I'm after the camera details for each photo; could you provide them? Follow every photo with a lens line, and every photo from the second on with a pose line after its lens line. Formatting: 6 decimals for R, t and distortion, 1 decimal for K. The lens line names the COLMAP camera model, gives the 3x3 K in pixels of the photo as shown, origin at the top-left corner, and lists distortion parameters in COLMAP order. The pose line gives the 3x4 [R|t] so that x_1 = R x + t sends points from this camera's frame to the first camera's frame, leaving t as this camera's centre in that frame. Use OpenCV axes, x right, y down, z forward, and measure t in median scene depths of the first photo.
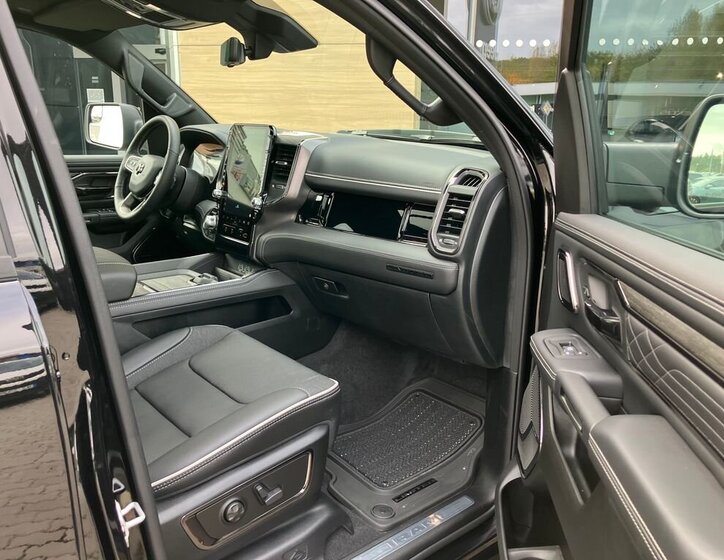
lens RADIAL K [[623.7, 0, 361.8], [0, 623.7, 287.1], [0, 0, 1]] dist [0.007901, 0.000597]
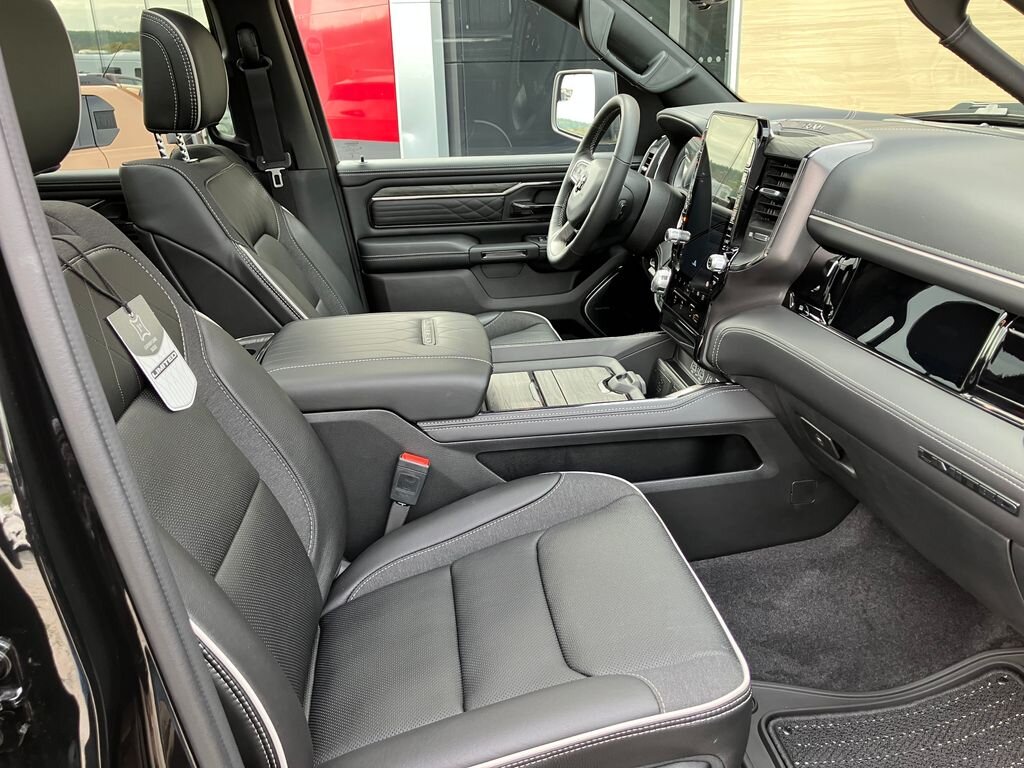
lens RADIAL K [[843.3, 0, 512.0], [0, 843.3, 384.0], [0, 0, 1]] dist [-0.002510, -0.001986]
pose [[0.819991, 0.149816, -0.552422, 0.108581], [-0.086232, 0.986456, 0.139526, -0.117652], [0.565843, -0.066774, 0.821804, 0.277414]]
